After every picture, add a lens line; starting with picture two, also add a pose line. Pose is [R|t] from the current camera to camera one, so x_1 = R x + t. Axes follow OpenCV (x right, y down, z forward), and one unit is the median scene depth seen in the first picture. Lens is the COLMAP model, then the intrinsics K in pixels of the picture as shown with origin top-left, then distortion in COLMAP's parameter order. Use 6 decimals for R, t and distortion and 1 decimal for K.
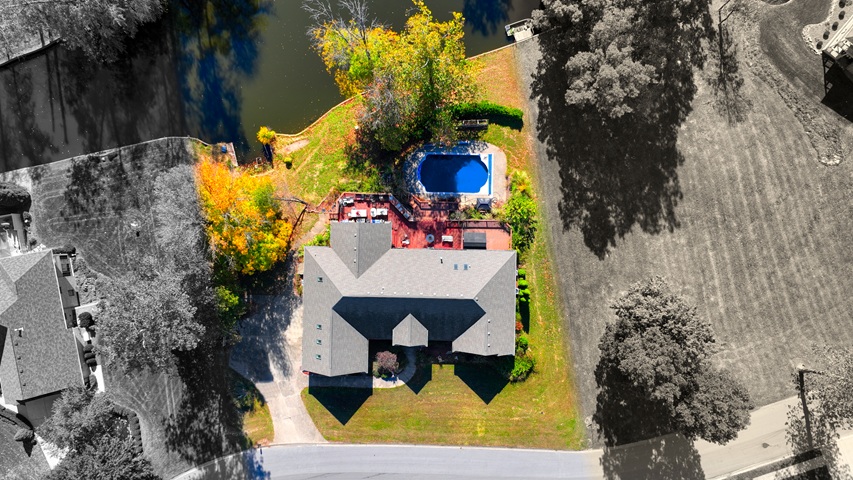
lens RADIAL K [[605.3, 0, 426.5], [0, 605.3, 240.0], [0, 0, 1]] dist [0.001564, 0.001878]
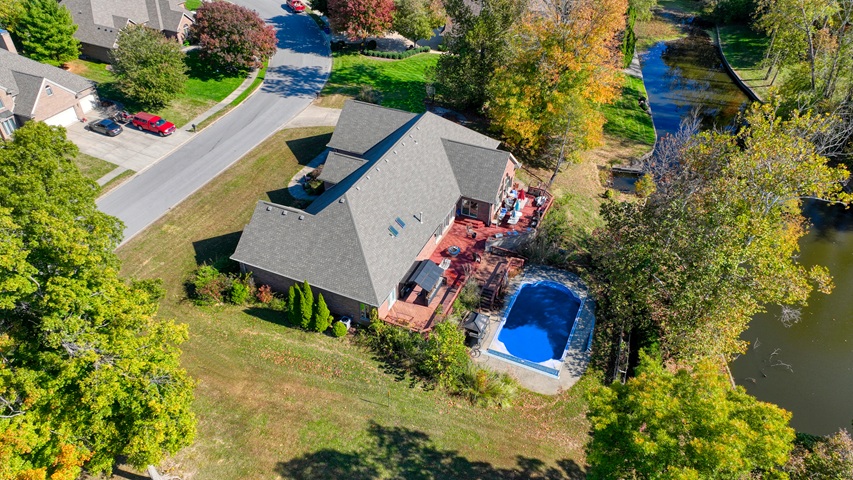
lens RADIAL K [[597.4, 0, 426.5], [0, 597.4, 240.0], [0, 0, 1]] dist [0.032906, 0.000475]
pose [[-0.387083, 0.575860, -0.720105, 0.480610], [-0.921856, -0.225902, 0.314880, -0.178808], [0.018653, 0.785718, 0.618303, 0.584974]]
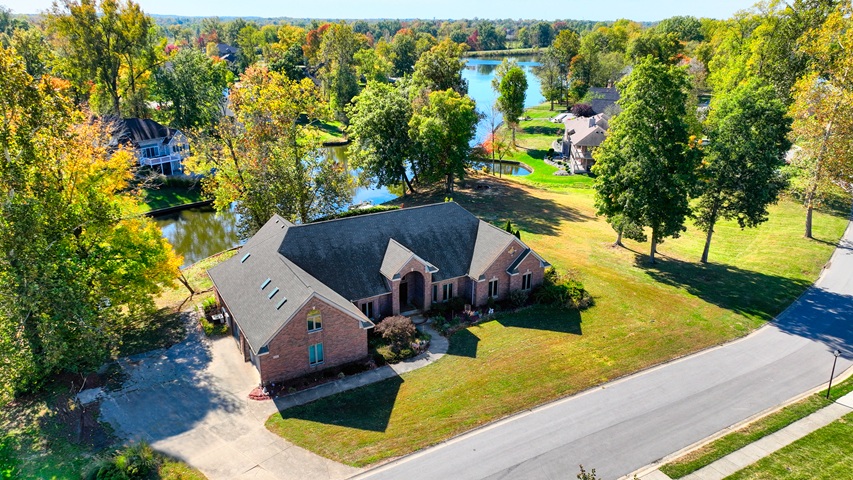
lens RADIAL K [[605.3, 0, 426.5], [0, 605.3, 240.0], [0, 0, 1]] dist [0.001564, 0.001878]
pose [[0.859133, -0.174496, 0.481085, -0.299637], [0.511745, 0.298088, -0.805767, 0.645994], [-0.002803, 0.938453, 0.345395, 0.705470]]
